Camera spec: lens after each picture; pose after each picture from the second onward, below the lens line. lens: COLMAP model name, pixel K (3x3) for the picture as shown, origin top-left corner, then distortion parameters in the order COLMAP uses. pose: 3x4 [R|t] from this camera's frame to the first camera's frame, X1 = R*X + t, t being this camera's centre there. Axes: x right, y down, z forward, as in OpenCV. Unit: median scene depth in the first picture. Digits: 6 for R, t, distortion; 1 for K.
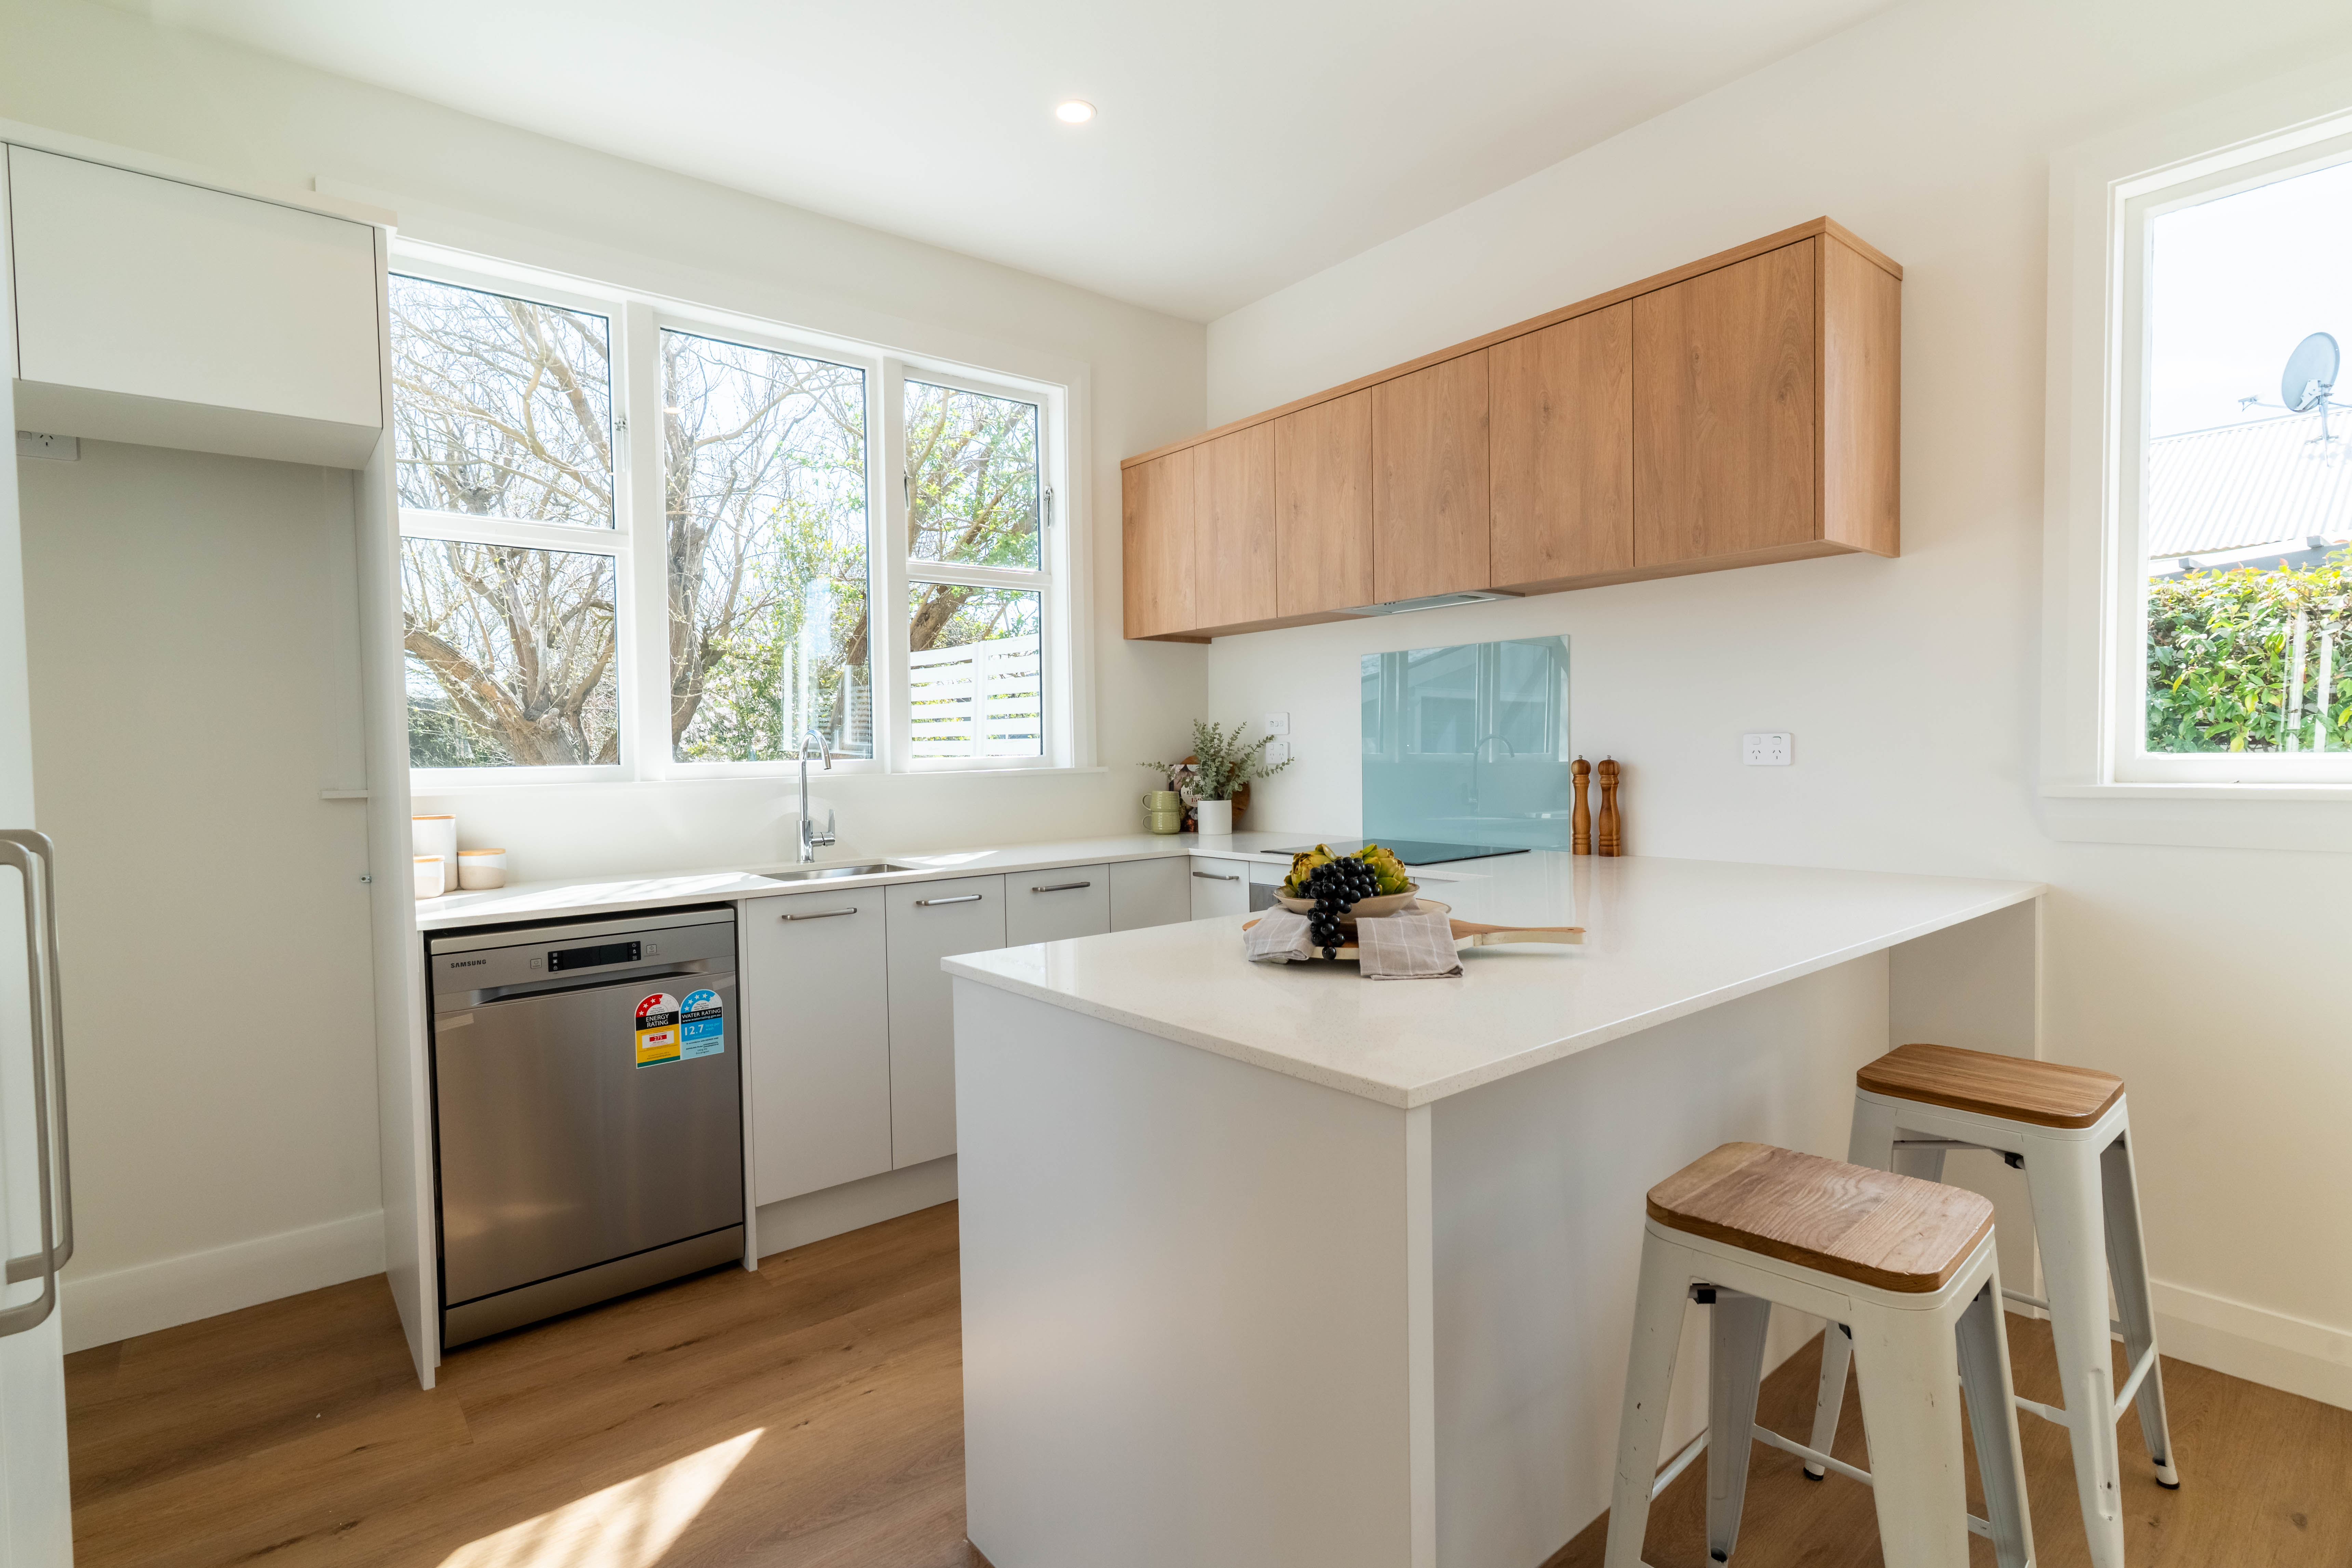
lens RADIAL K [[1128.4, 0, 1176.0], [0, 1128.4, 784.0], [0, 0, 1]] dist [0.001406, -0.000049]
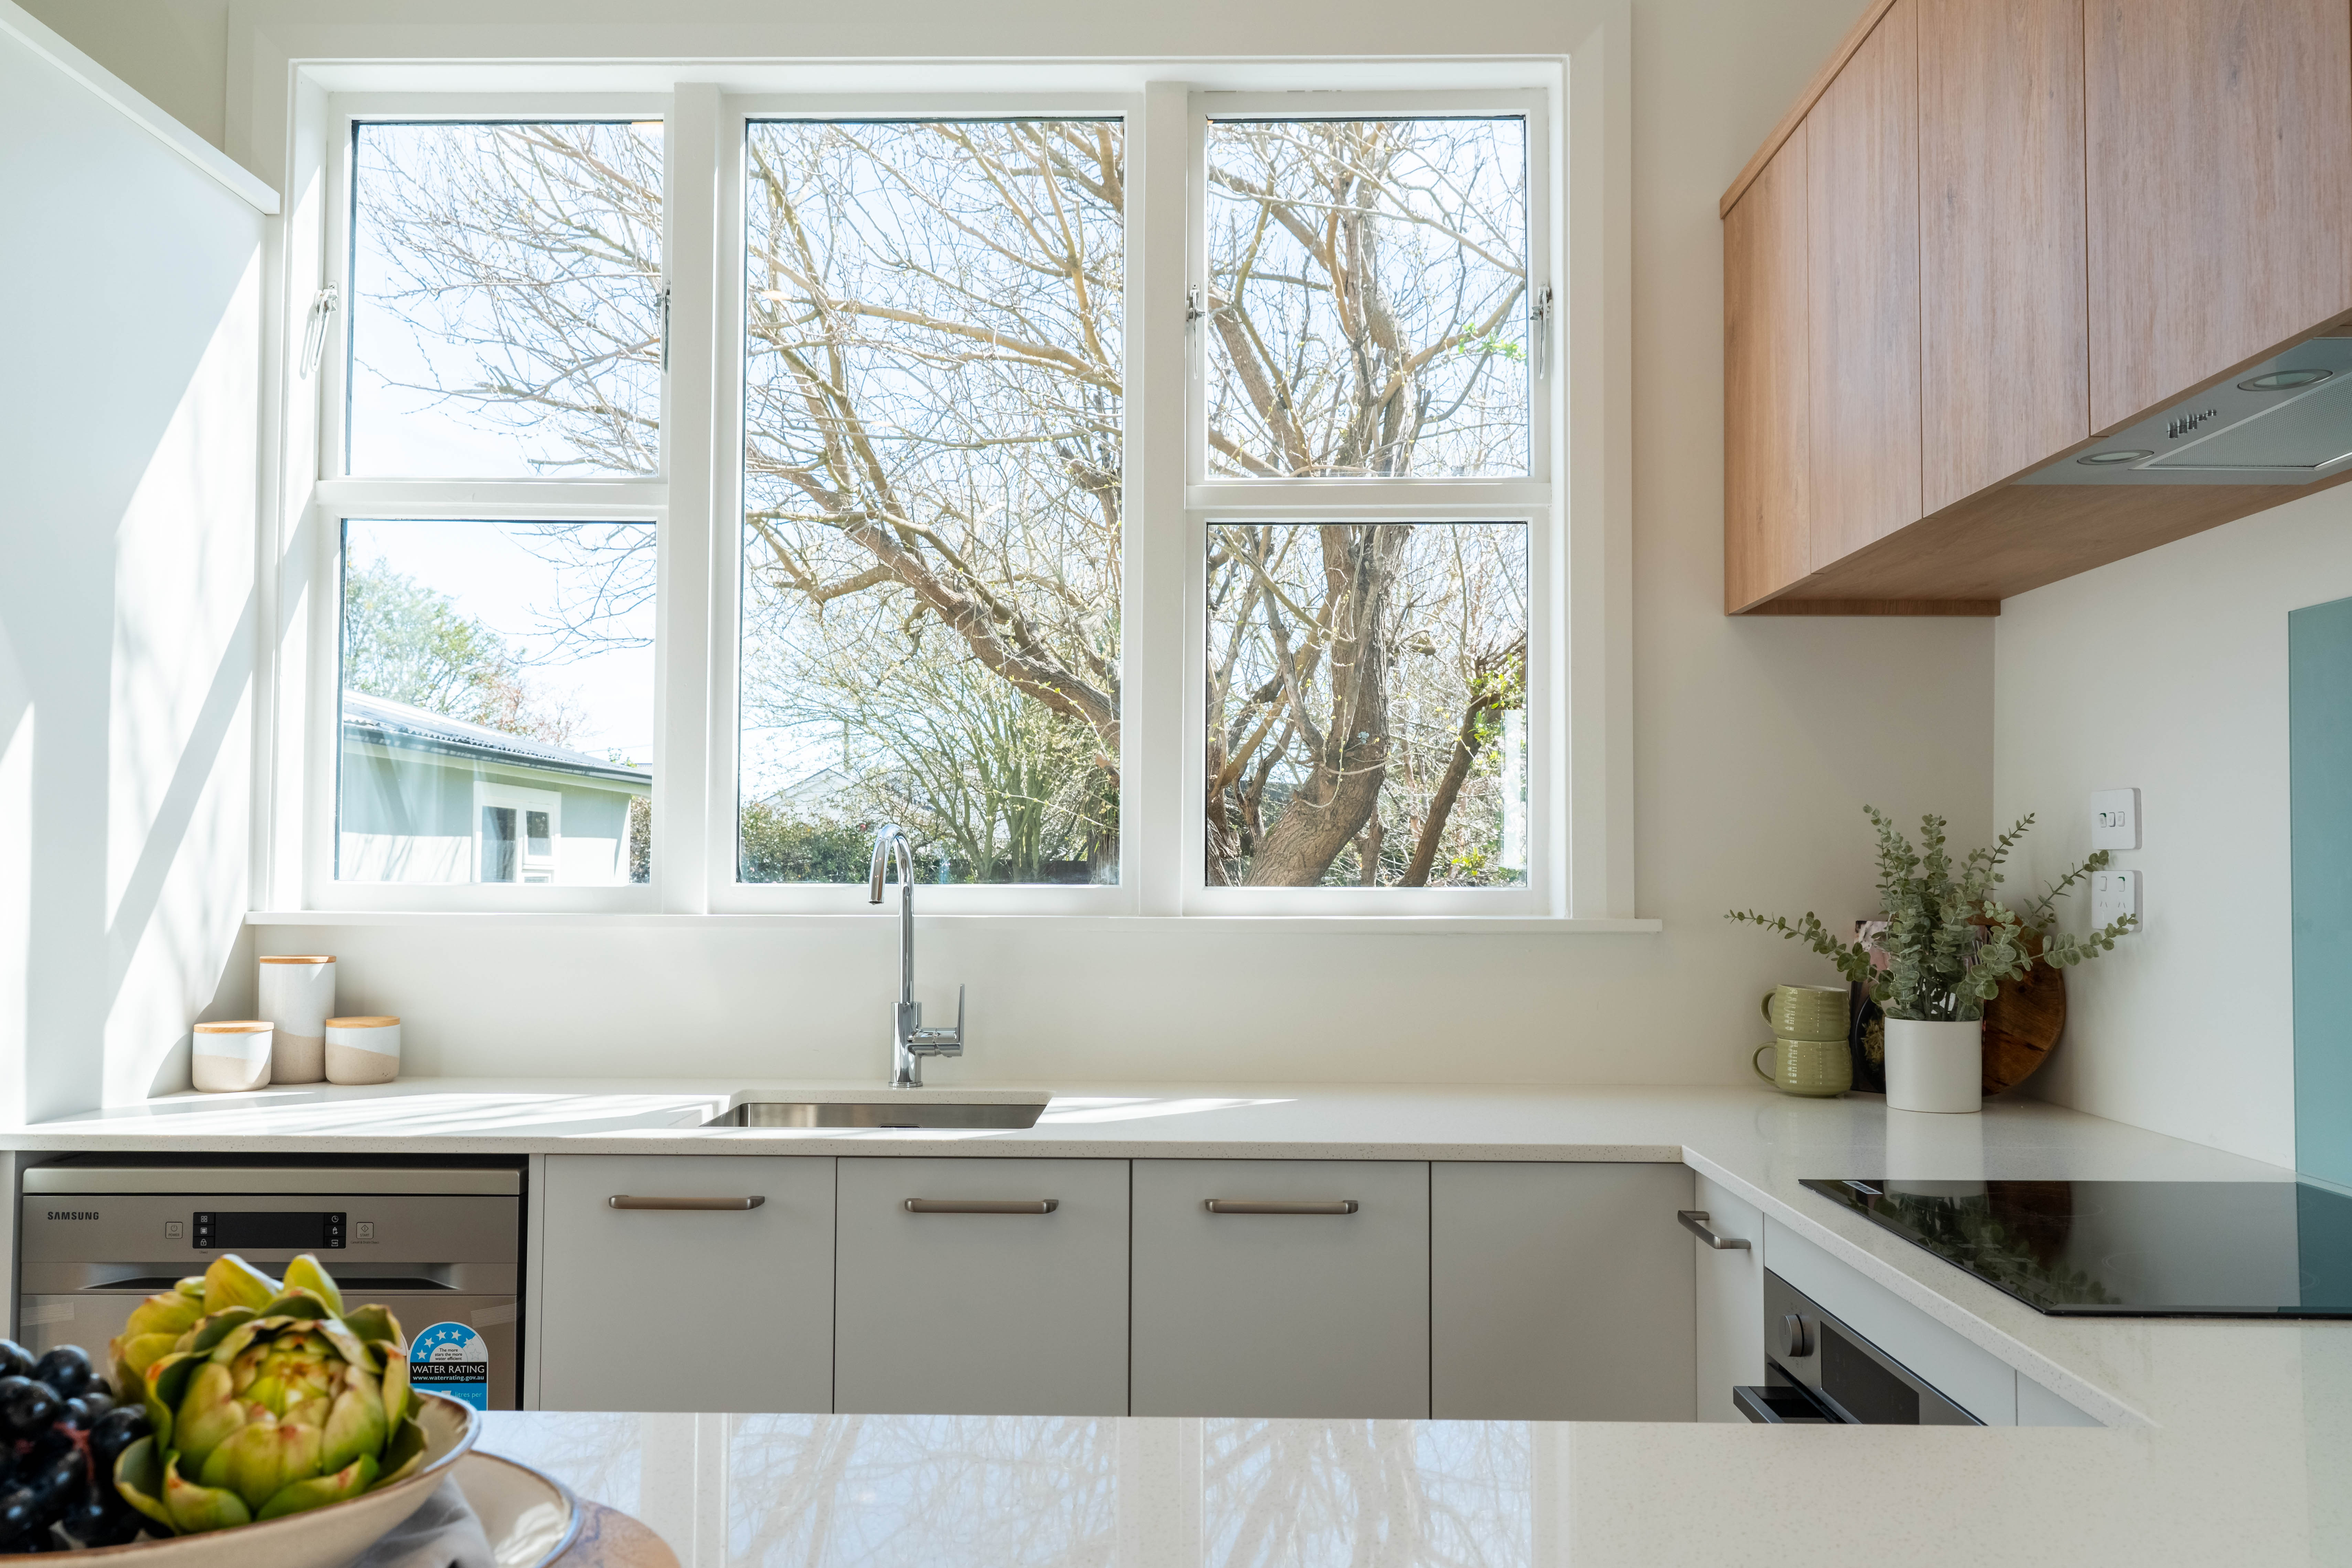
lens RADIAL K [[1860.4, 0, 1176.0], [0, 1860.4, 784.0], [0, 0, 1]] dist [0.006501, 0.002561]
pose [[0.760866, -0.006374, -0.648878, 0.328136], [-0.040972, 0.997485, -0.057841, -0.023848], [0.647615, 0.070595, 0.758691, 0.464212]]
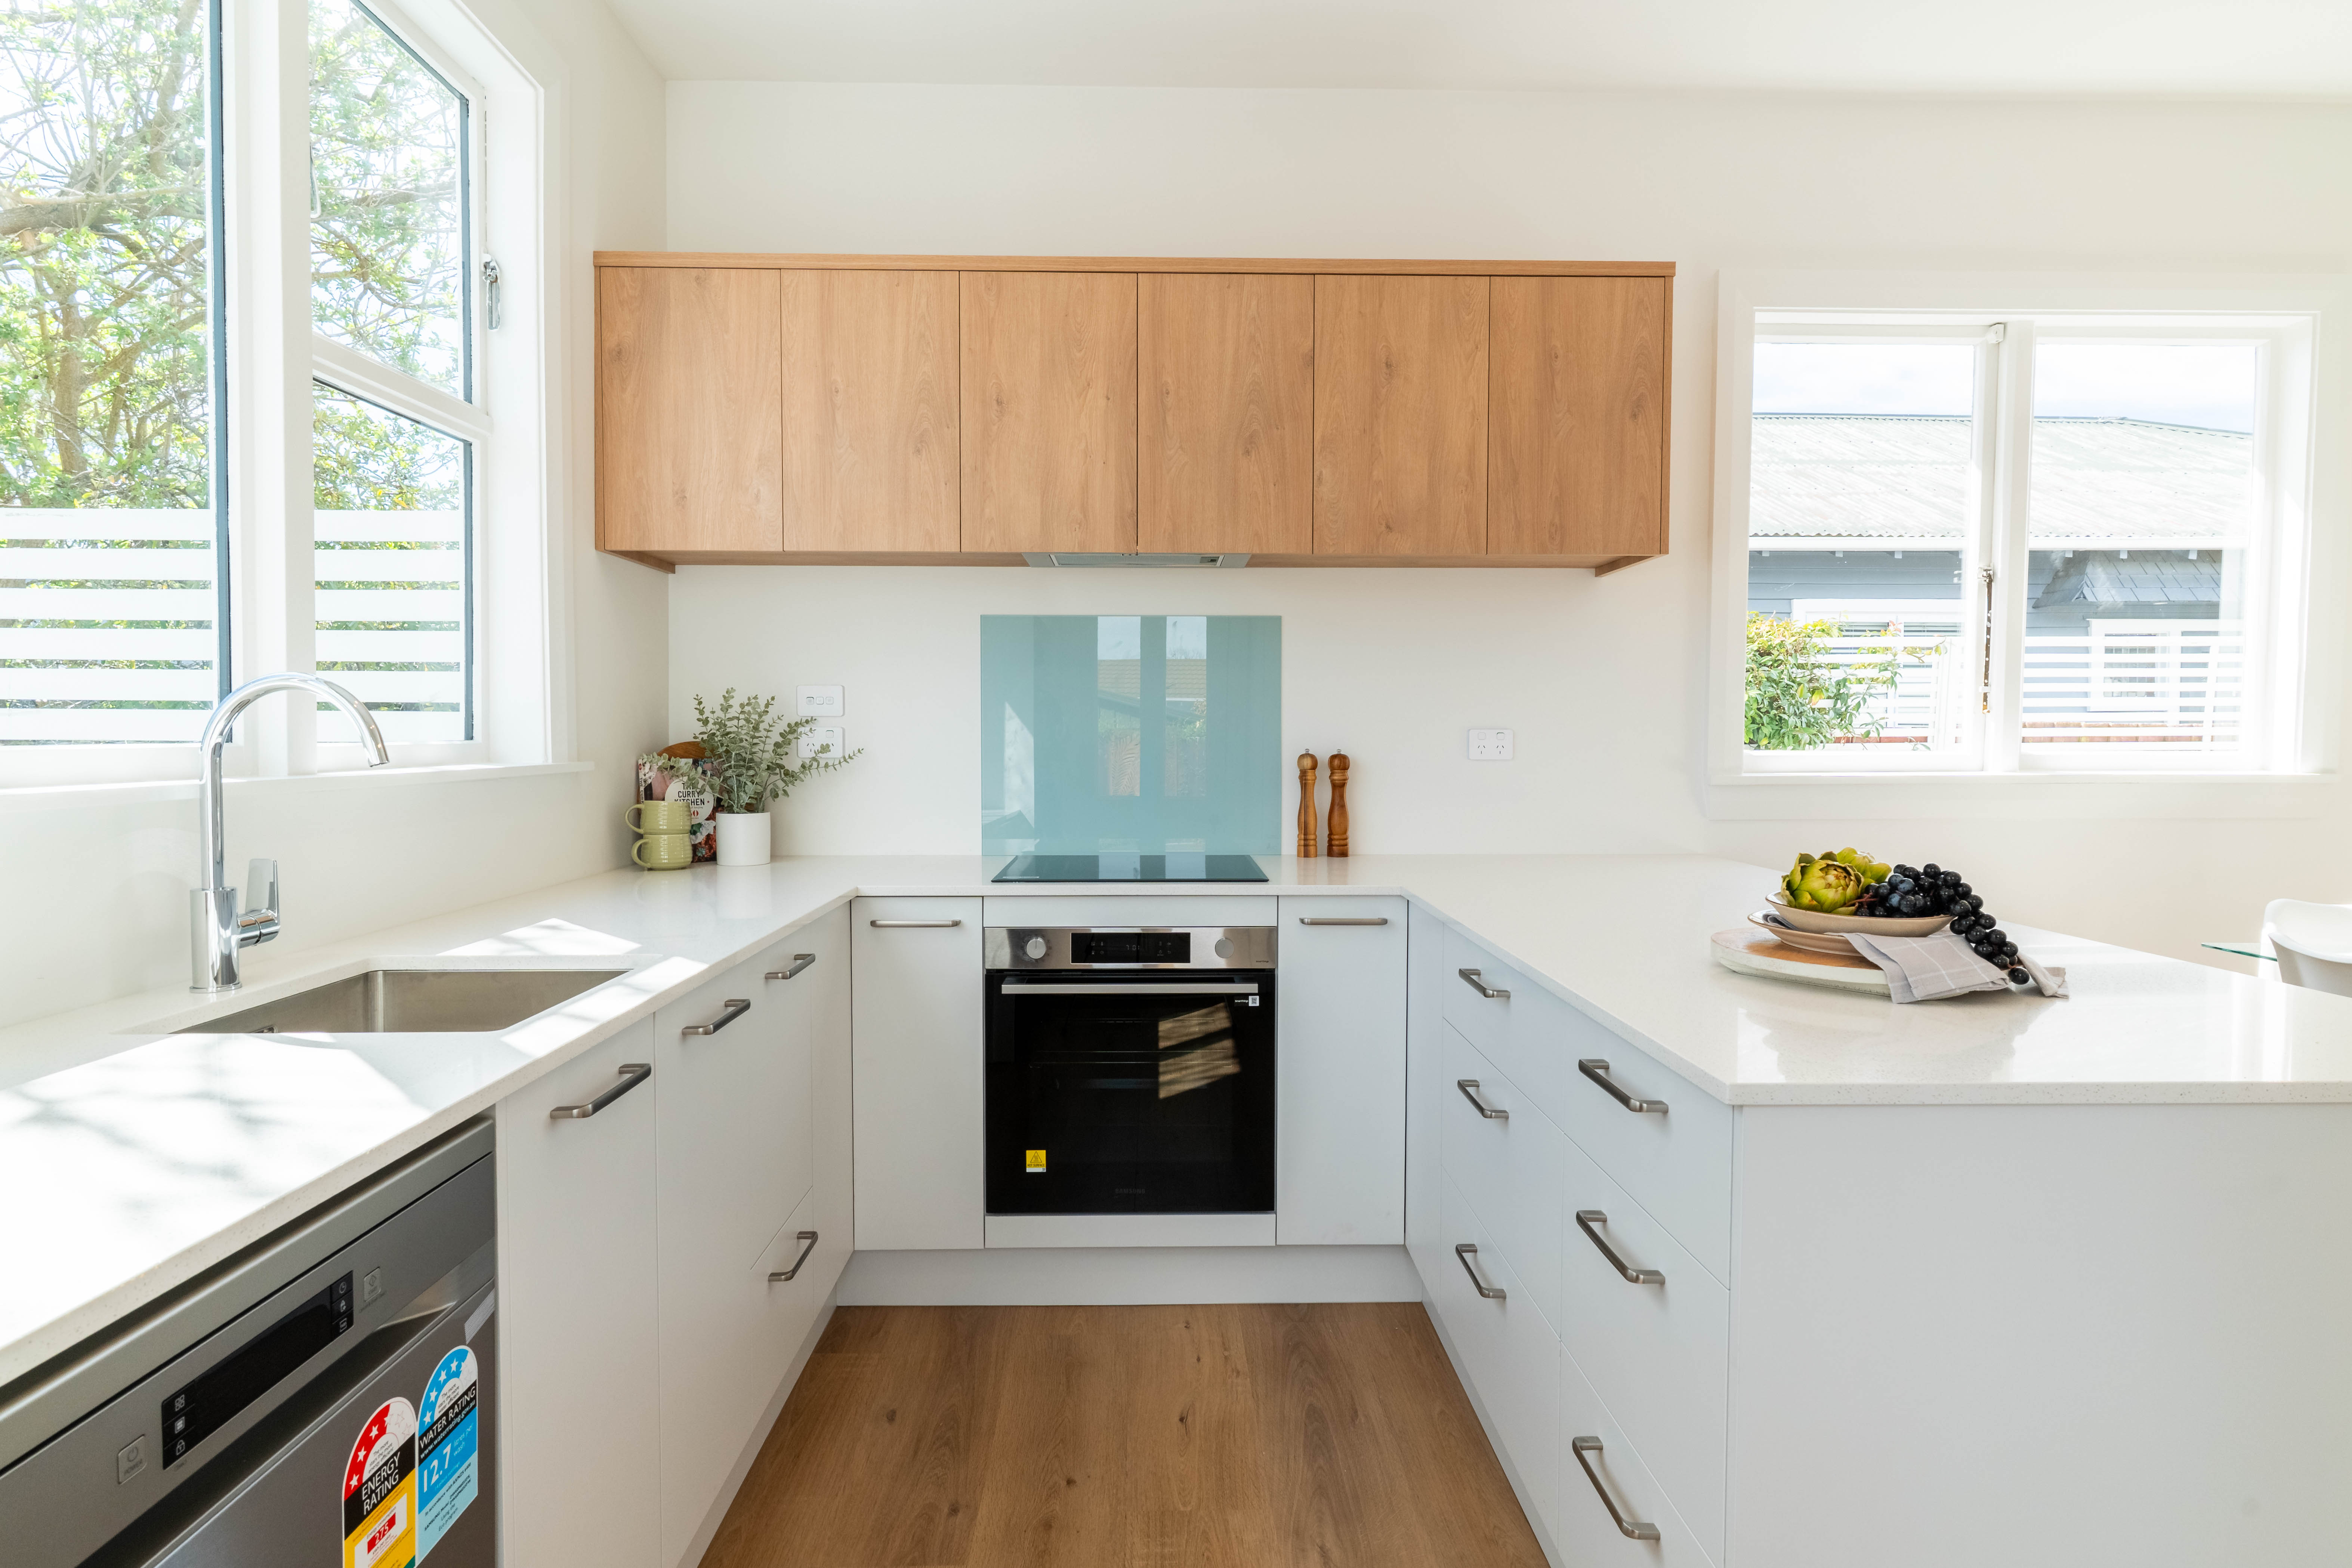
lens RADIAL K [[1235.8, 0, 1176.0], [0, 1235.8, 784.0], [0, 0, 1]] dist [0.001367, 0.000316]
pose [[0.615979, -0.013637, 0.787644, -0.500551], [0.014037, 0.999881, 0.006333, -0.004933], [-0.787637, 0.007155, 0.616098, 0.469086]]
